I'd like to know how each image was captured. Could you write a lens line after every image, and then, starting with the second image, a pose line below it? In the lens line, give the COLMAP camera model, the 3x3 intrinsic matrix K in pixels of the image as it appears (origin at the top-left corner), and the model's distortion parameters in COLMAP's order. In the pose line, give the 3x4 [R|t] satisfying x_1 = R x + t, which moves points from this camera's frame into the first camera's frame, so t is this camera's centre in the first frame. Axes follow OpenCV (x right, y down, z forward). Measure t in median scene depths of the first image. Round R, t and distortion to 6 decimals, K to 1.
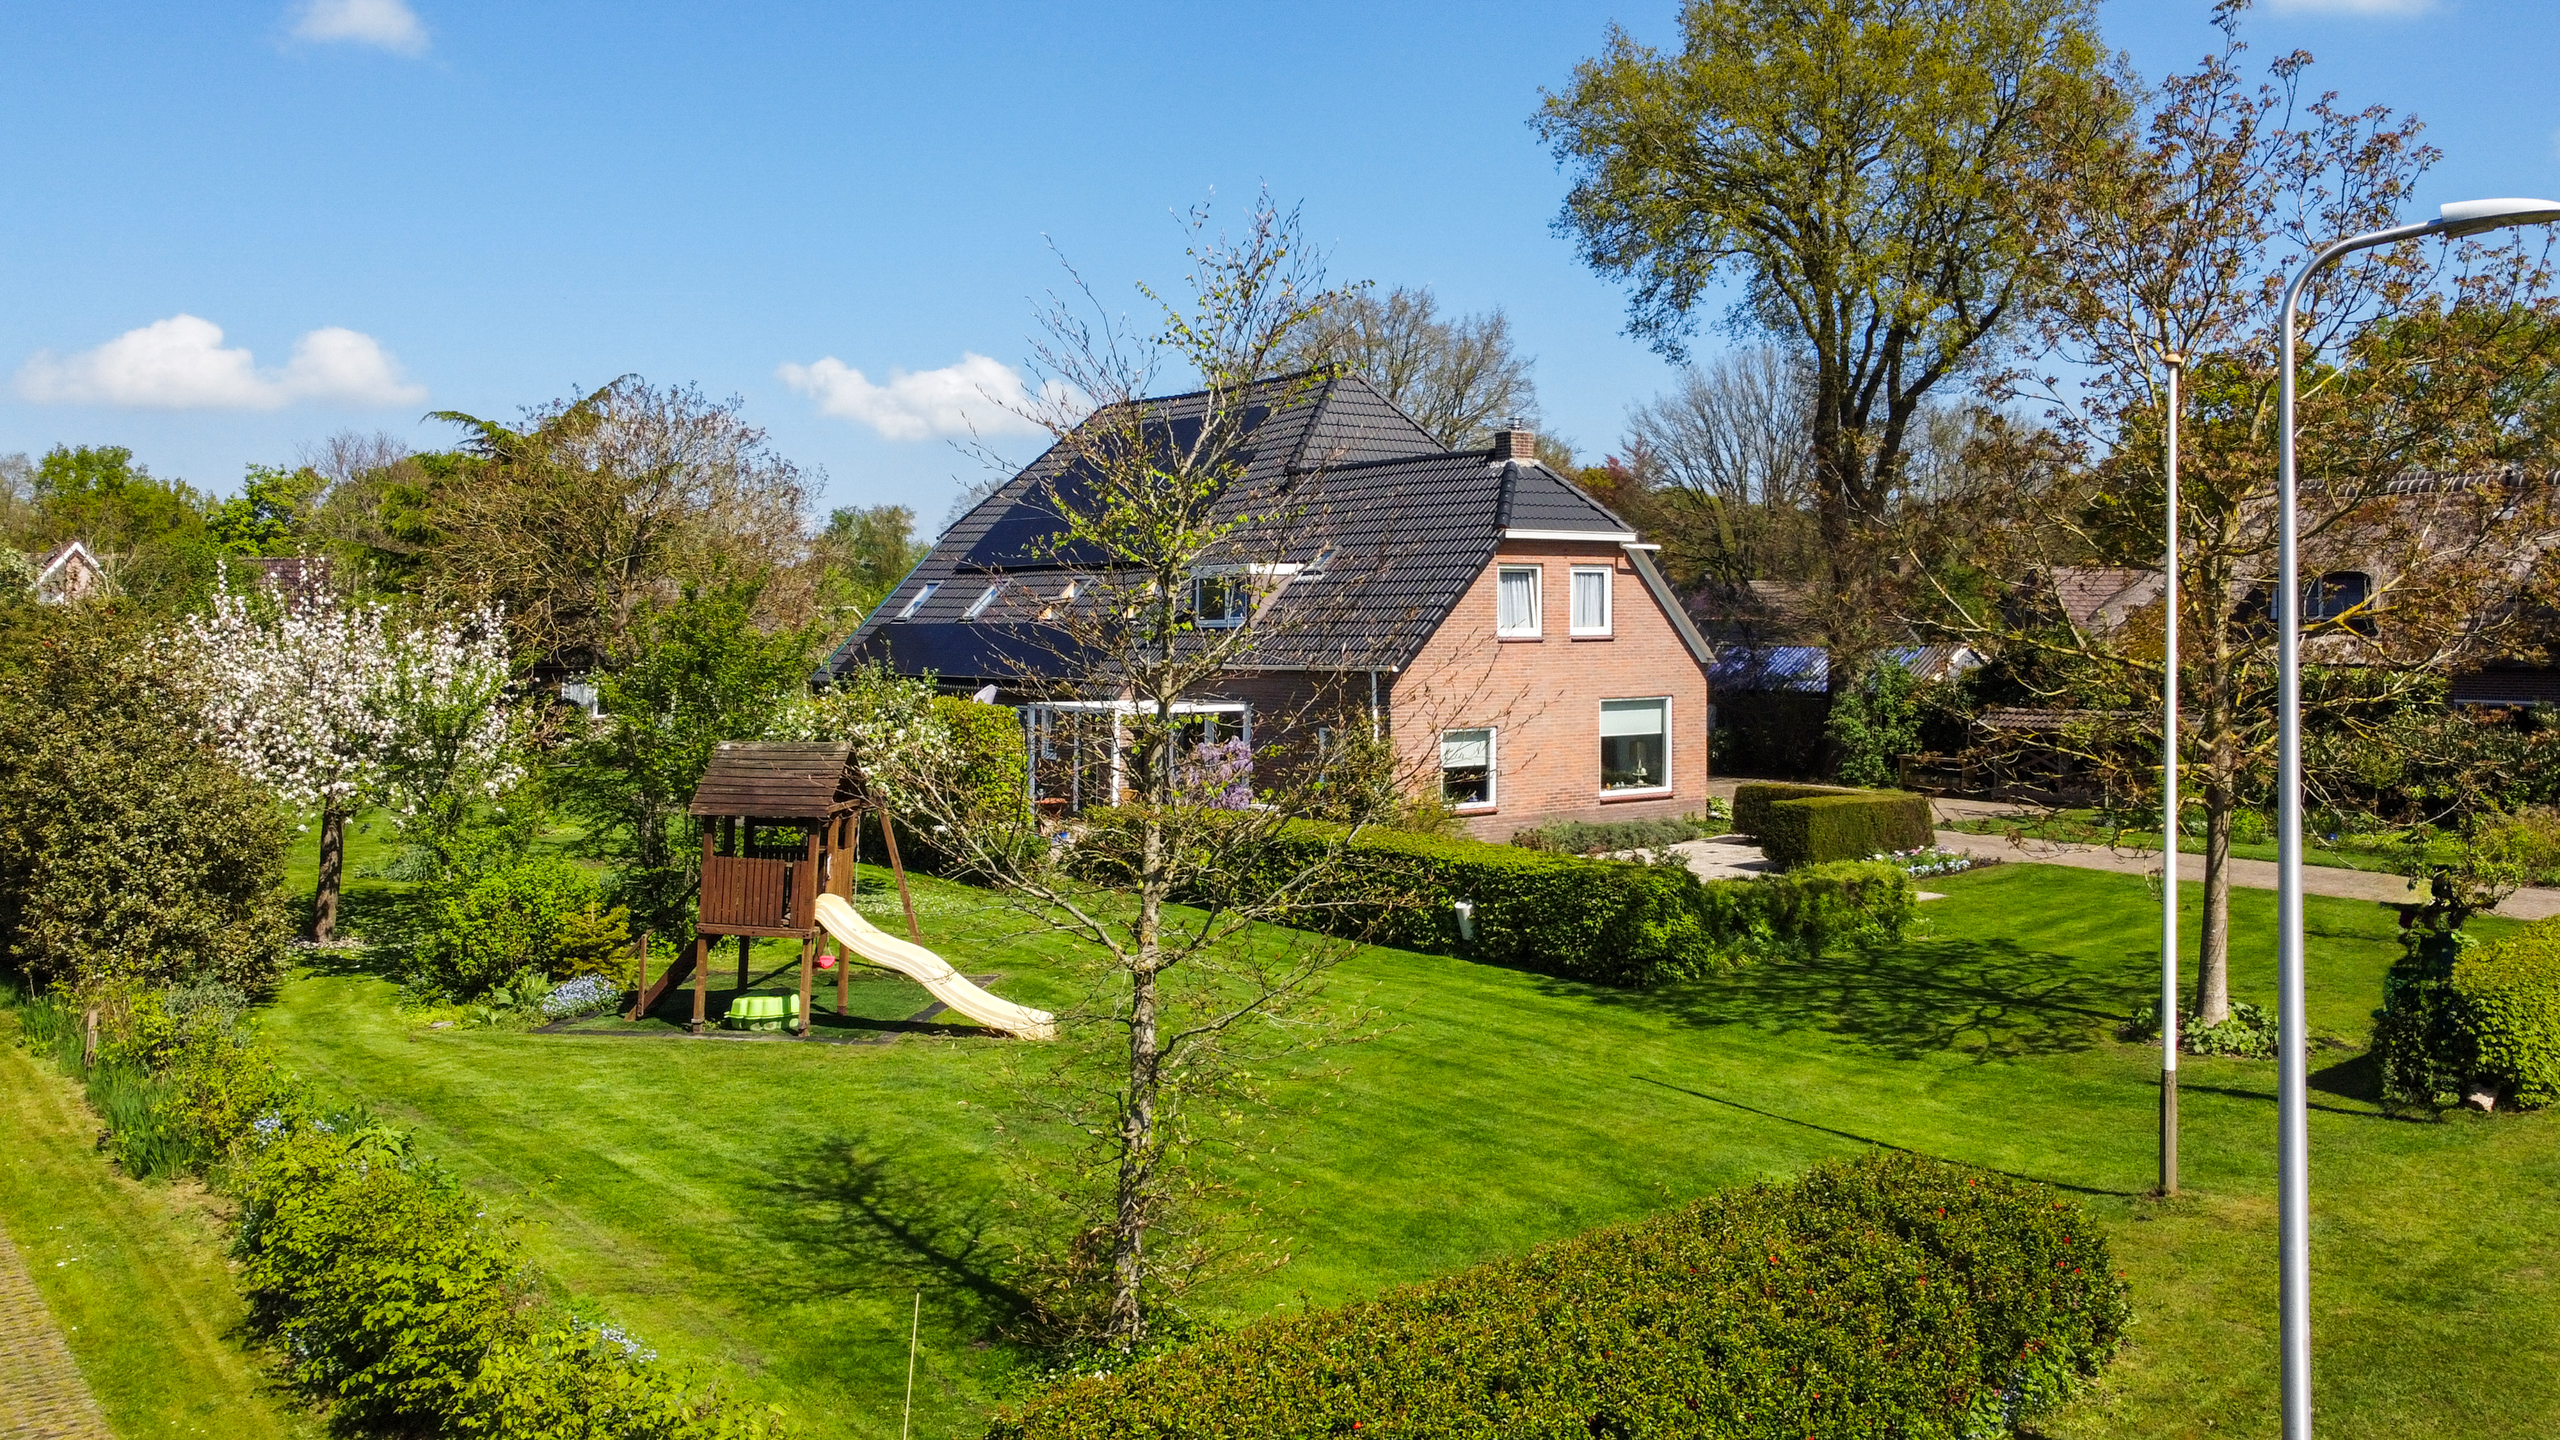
lens RADIAL K [[1699.1, 0, 1276.6], [0, 1699.1, 703.9], [0, 0, 1]] dist [-0.004346, -0.005134]
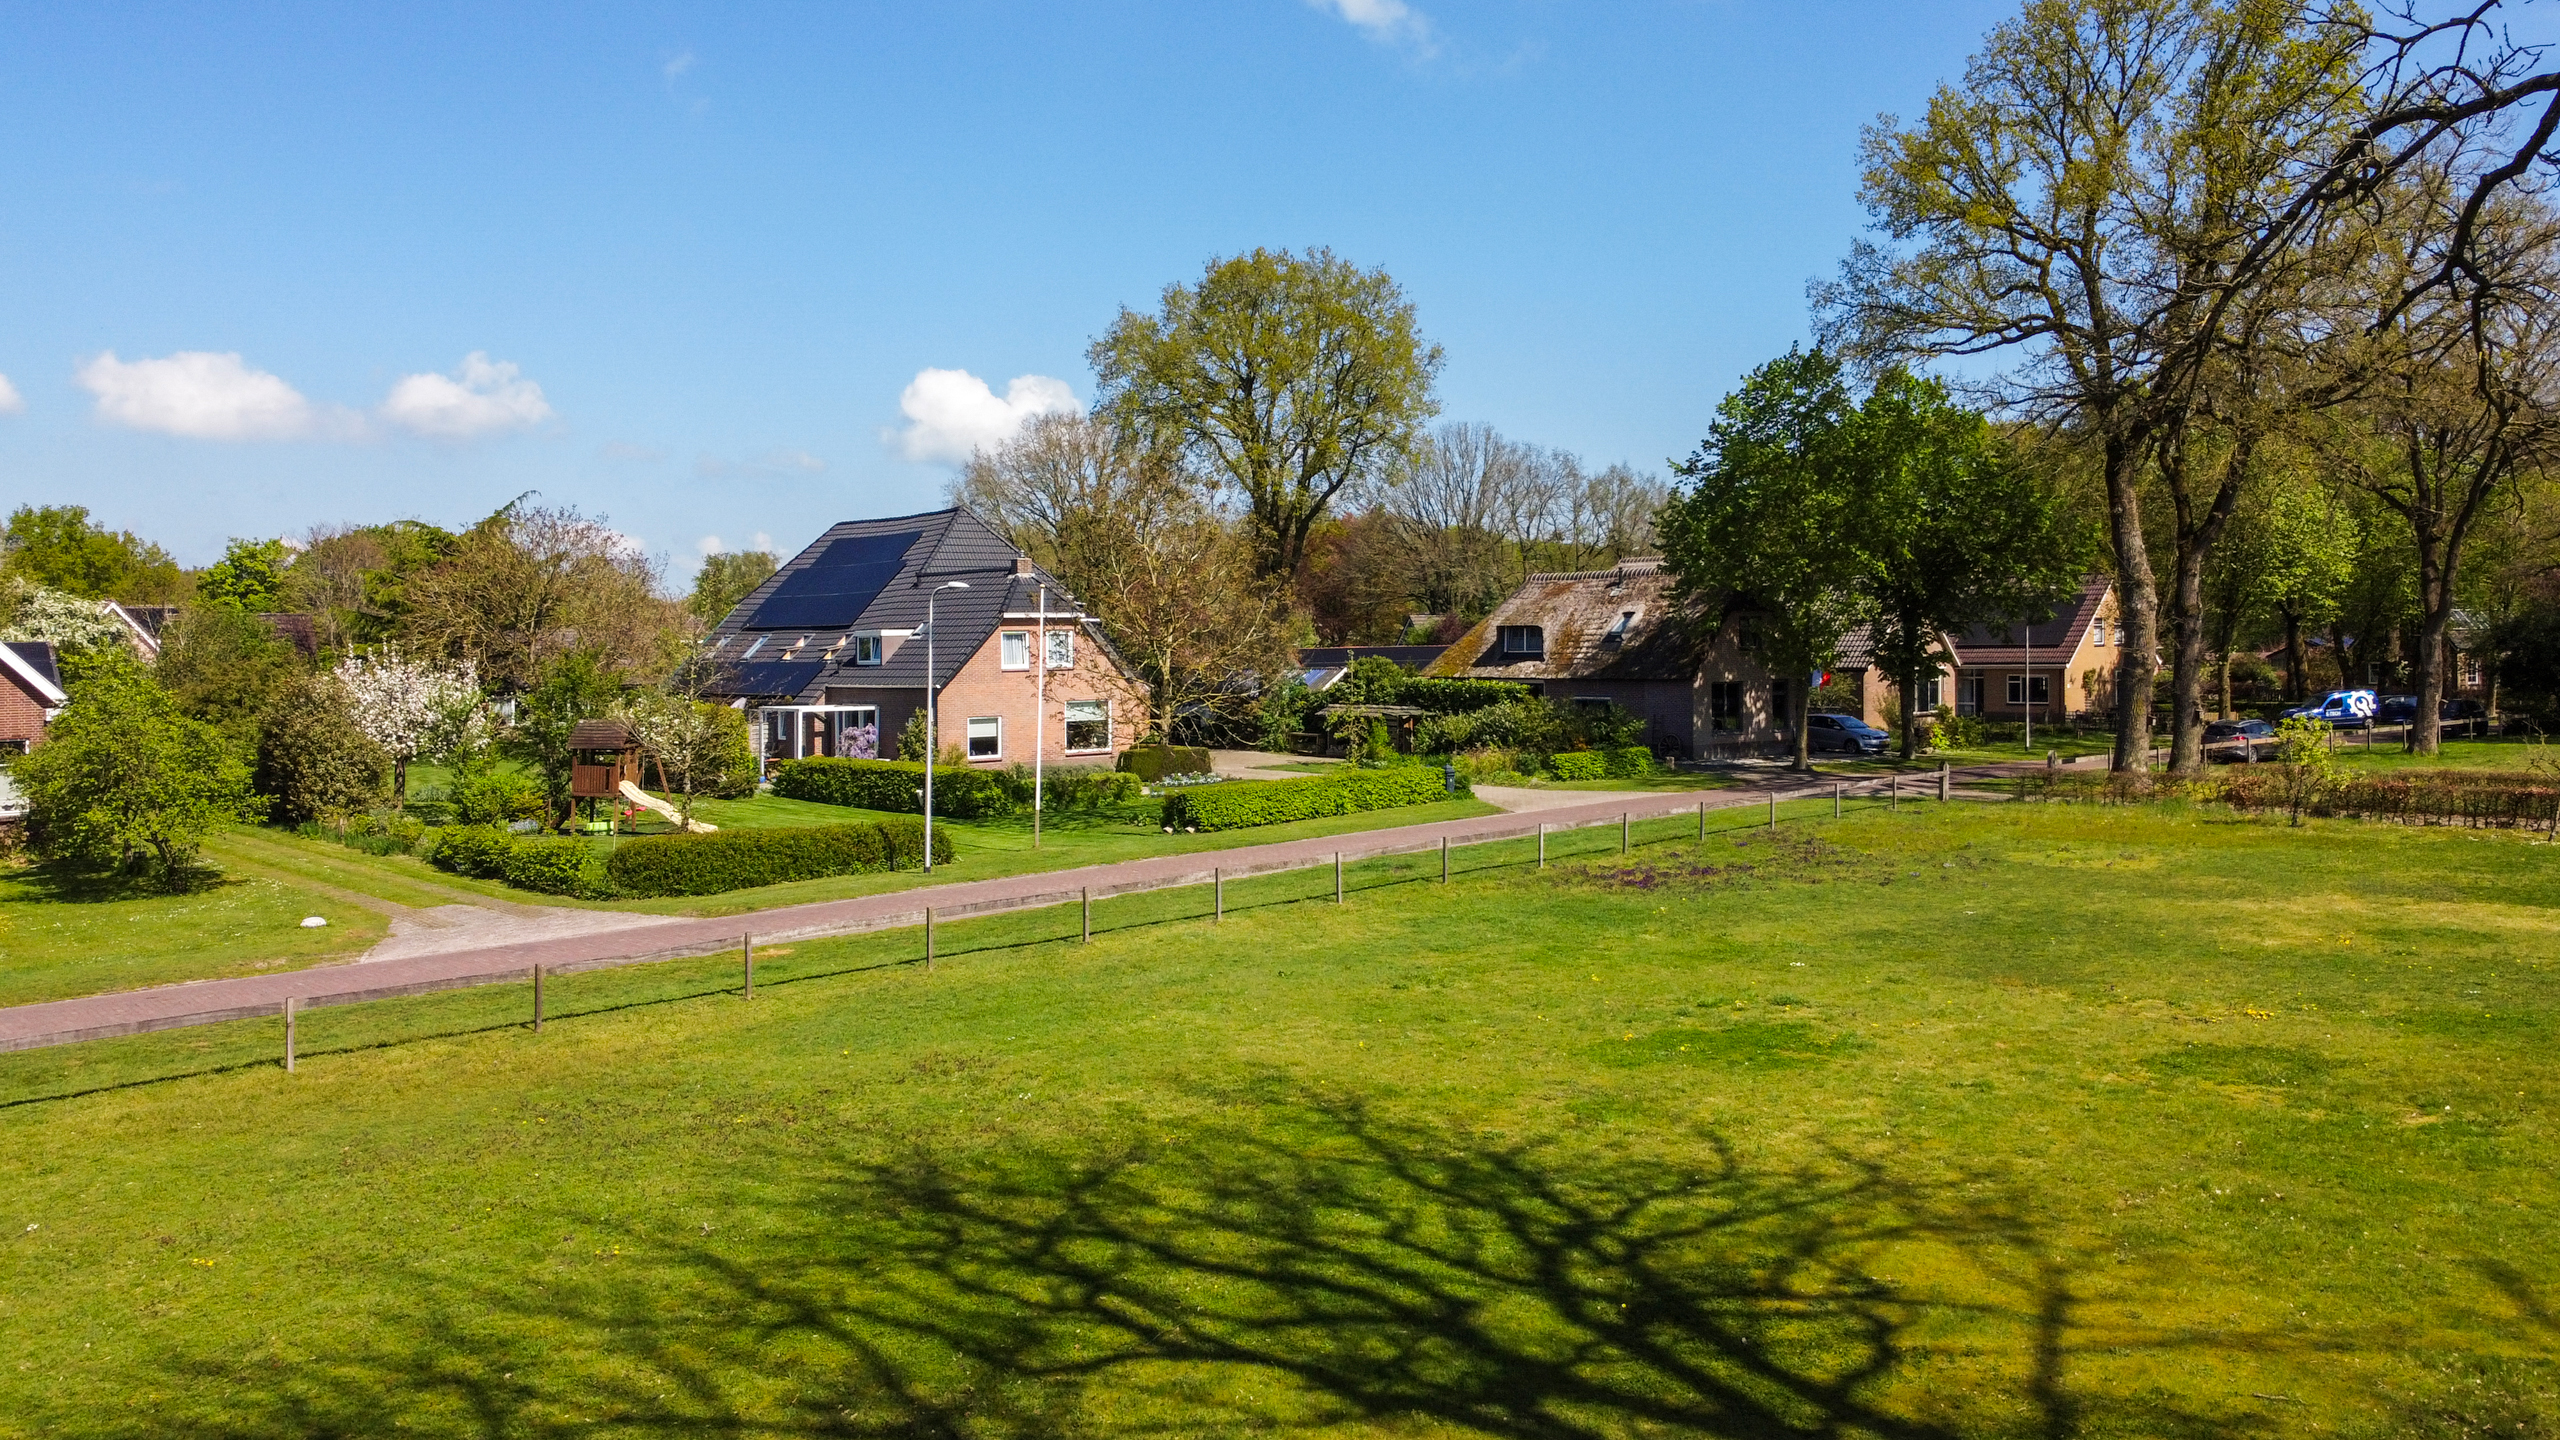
lens RADIAL K [[1699.1, 0, 1286.5], [0, 1699.1, 725.2], [0, 0, 1]] dist [-0.004346, -0.005134]
pose [[0.998333, -0.012165, 0.056424, 0.327423], [0.012047, 0.999924, 0.002429, 0.022167], [-0.056449, -0.001745, 0.998404, -0.893216]]
